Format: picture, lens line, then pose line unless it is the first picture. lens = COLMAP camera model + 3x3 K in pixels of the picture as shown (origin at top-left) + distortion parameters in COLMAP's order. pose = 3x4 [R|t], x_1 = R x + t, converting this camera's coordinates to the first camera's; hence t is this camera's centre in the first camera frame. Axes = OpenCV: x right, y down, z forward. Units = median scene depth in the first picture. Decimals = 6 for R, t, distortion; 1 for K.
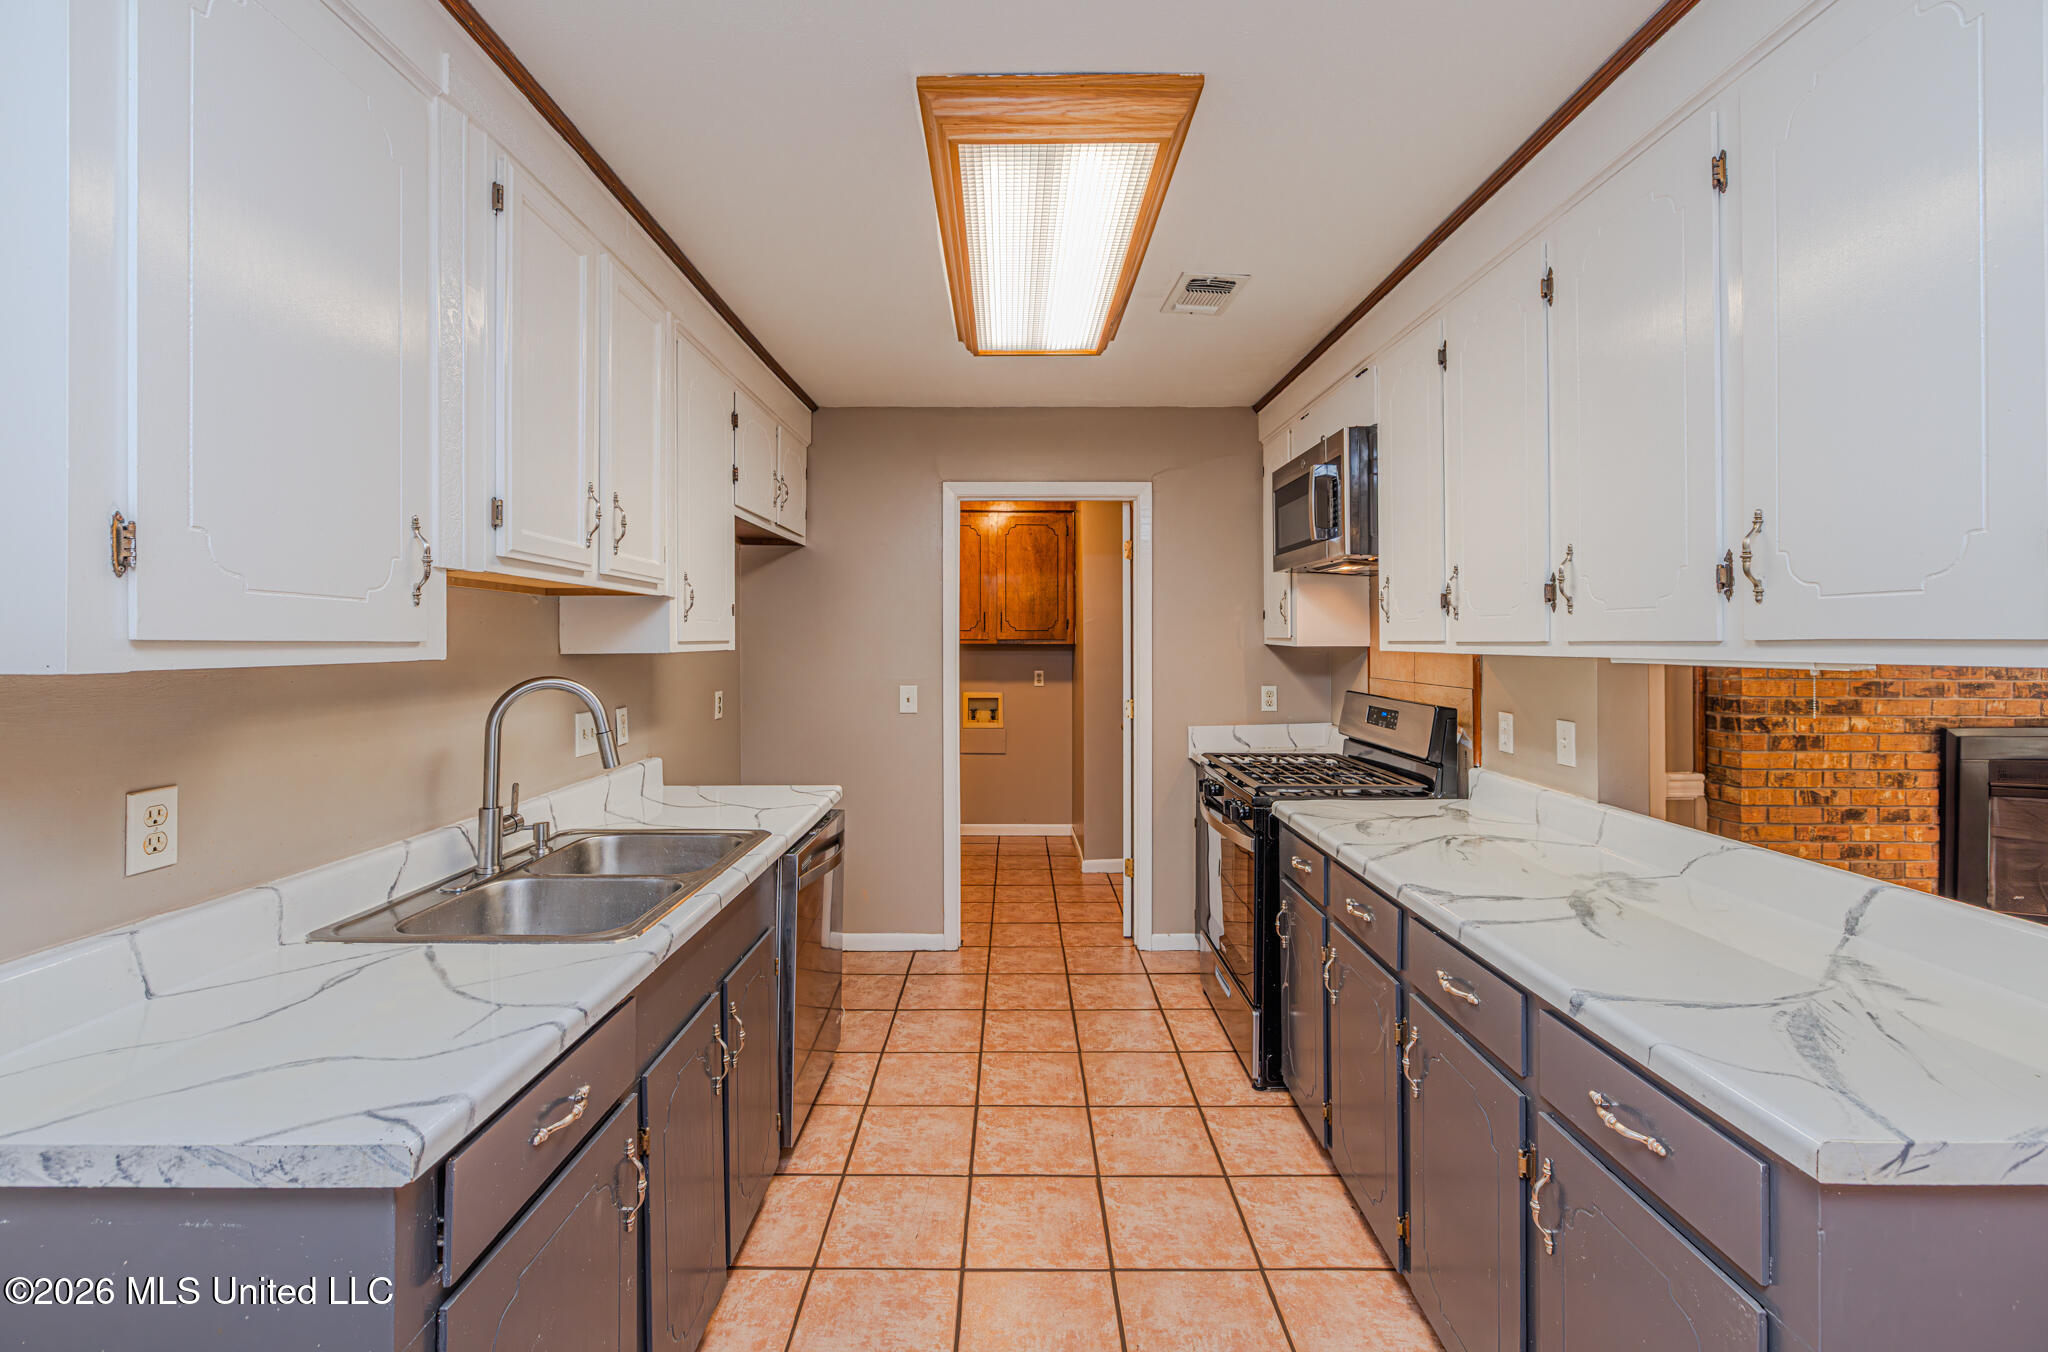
lens RADIAL K [[863.9, 0, 1014.4], [0, 863.9, 638.4], [0, 0, 1]] dist [0.003894, 0.000277]
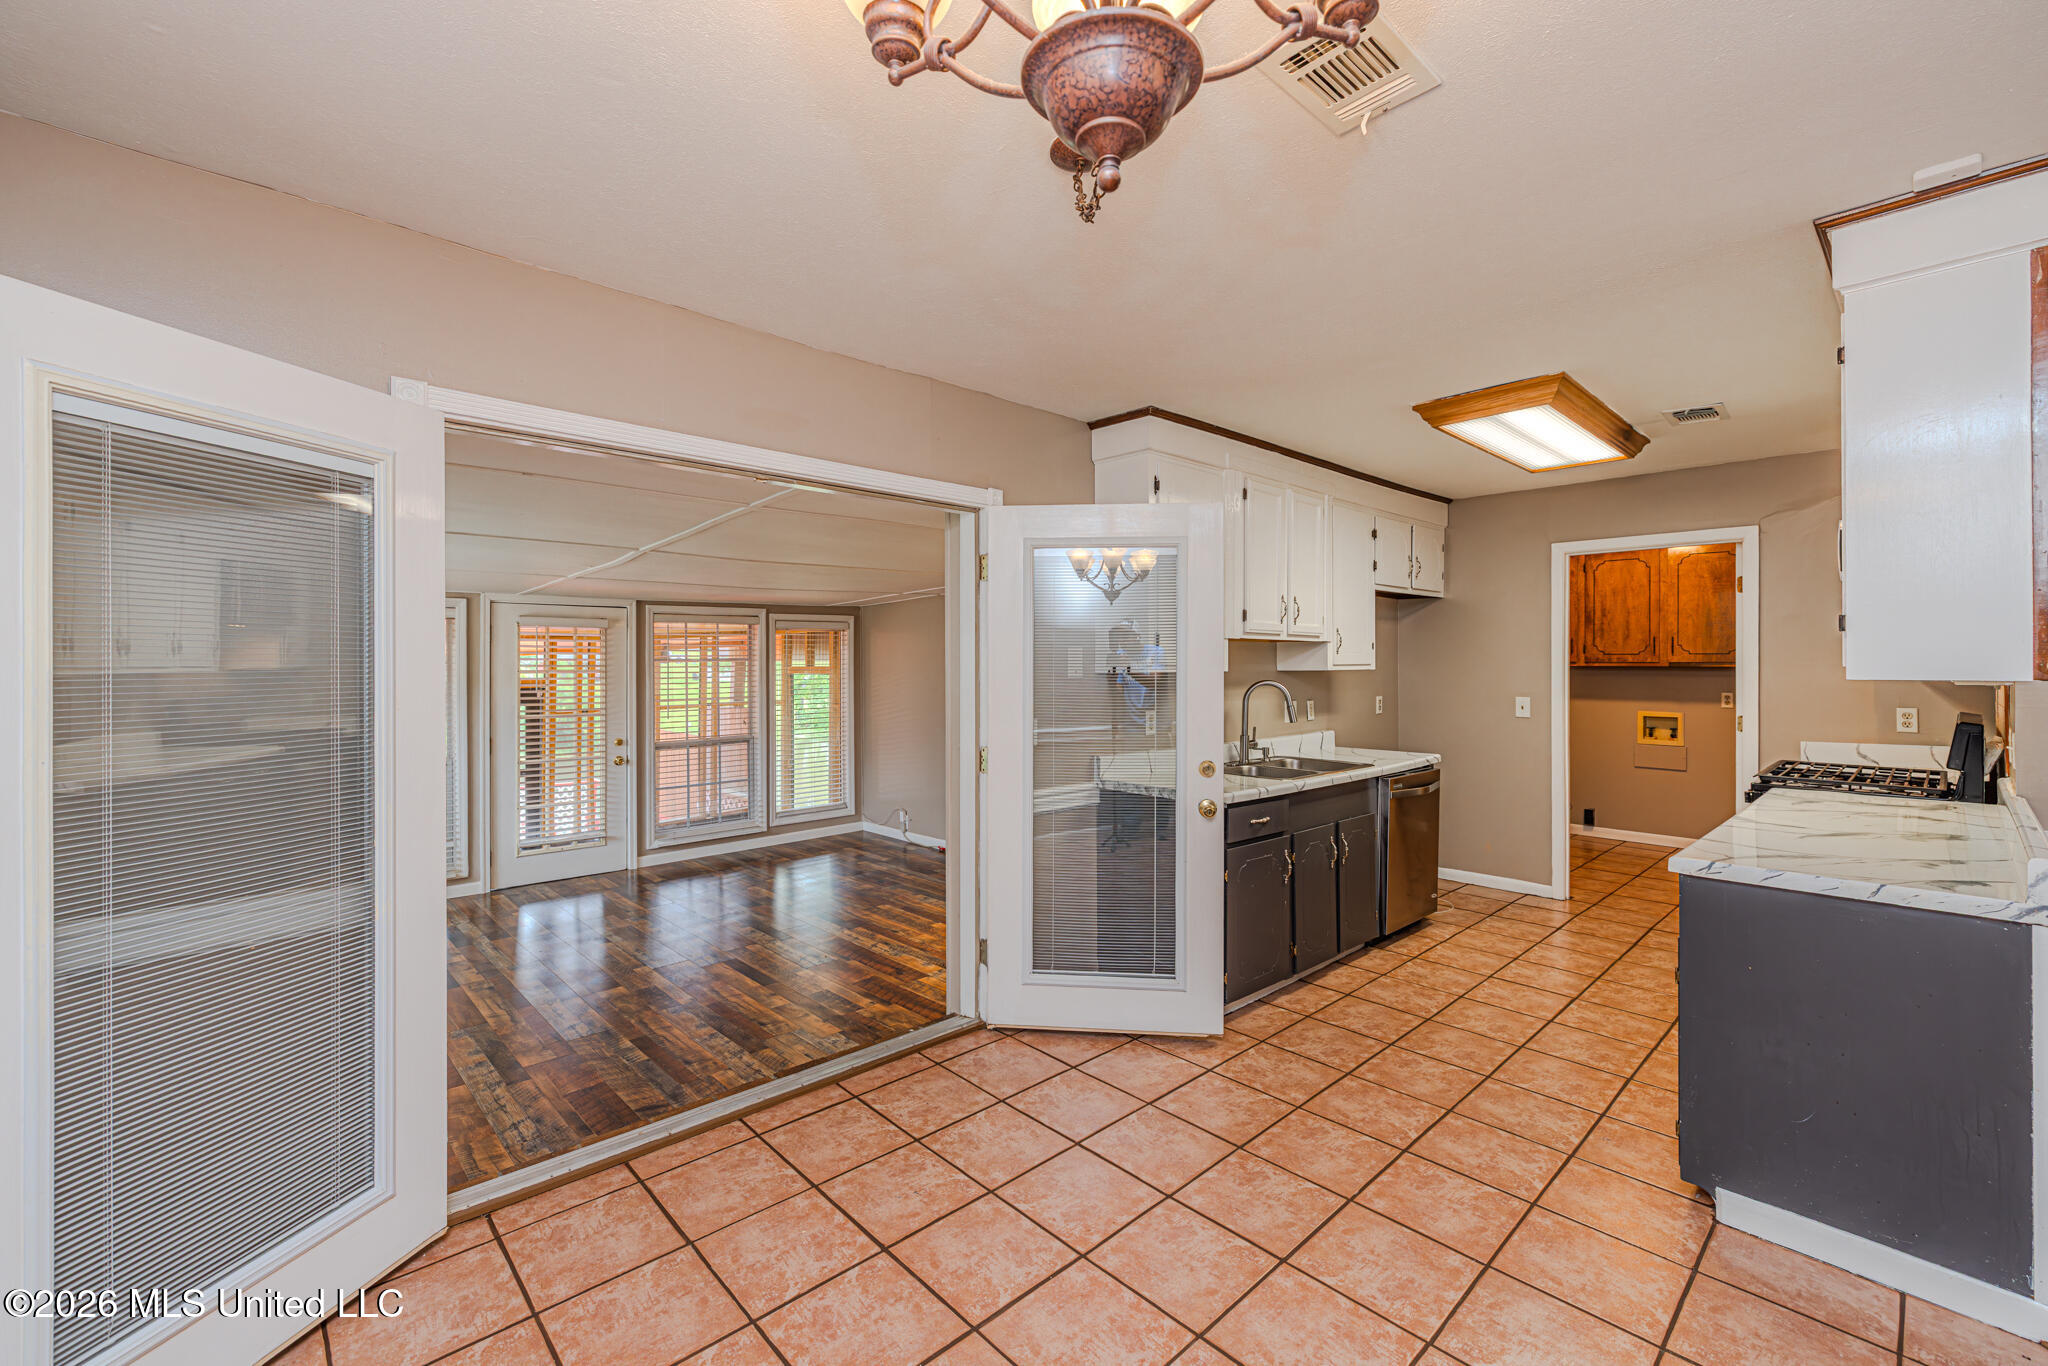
lens RADIAL K [[858.6, 0, 1027.9], [0, 858.6, 667.0], [0, 0, 1]] dist [-0.009862, 0.001837]
pose [[0.685911, 0.003723, -0.727676, 0.394714], [0.002764, 0.999966, 0.007722, -0.006120], [0.727680, -0.007308, 0.685878, -0.588800]]
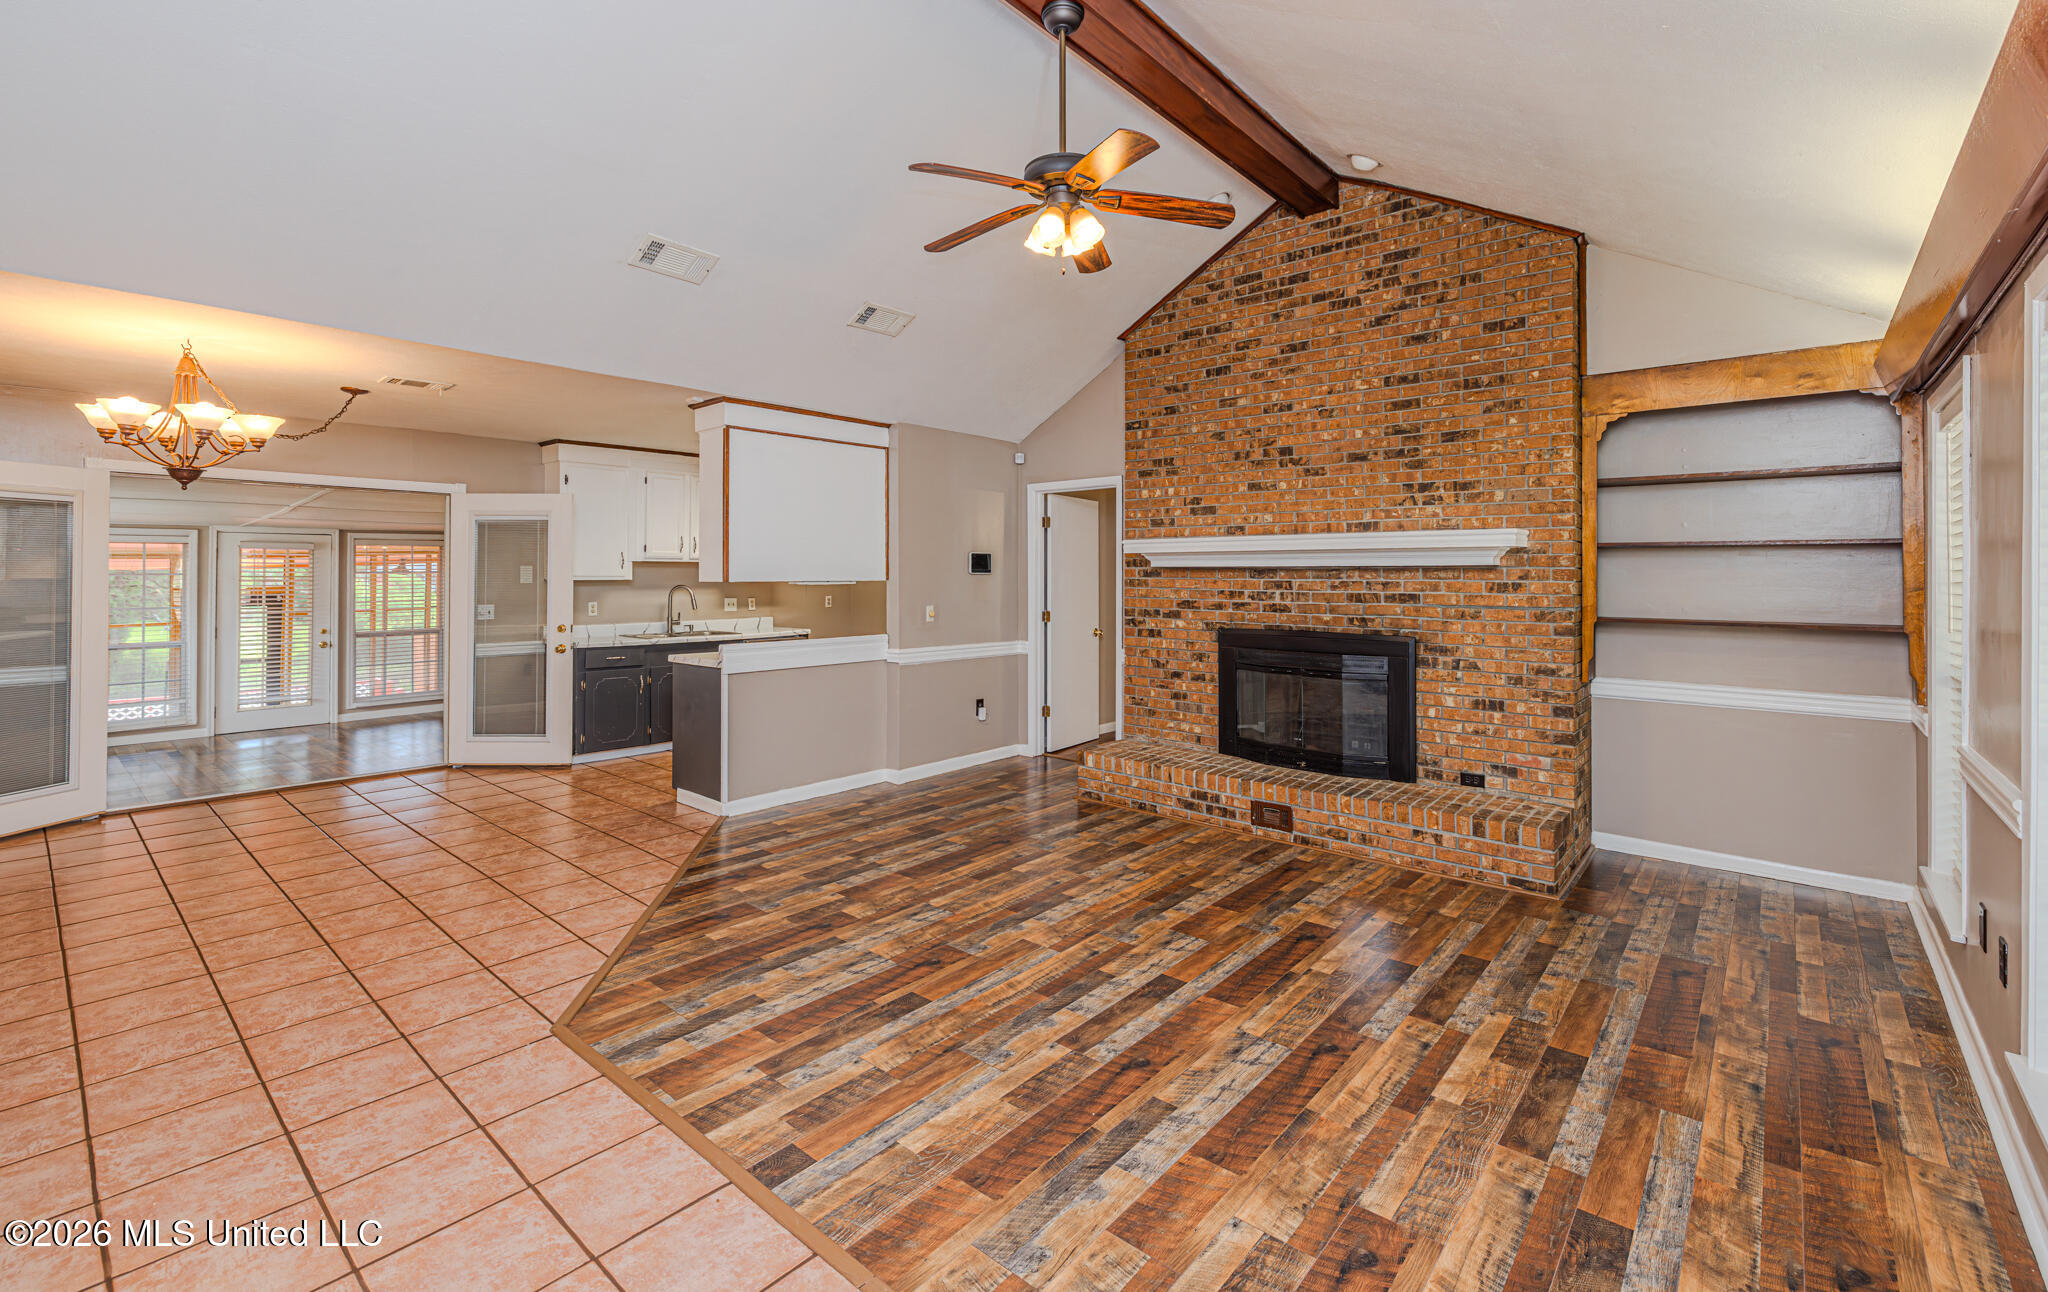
lens RADIAL K [[890.3, 0, 1009.0], [0, 890.3, 558.6], [0, 0, 1]] dist [-0.001607, -0.000810]
pose [[0.747538, -0.011347, -0.664122, 1.924129], [0.000947, 0.999871, -0.016018, -0.005919], [0.664219, 0.011345, 0.747452, -0.596215]]
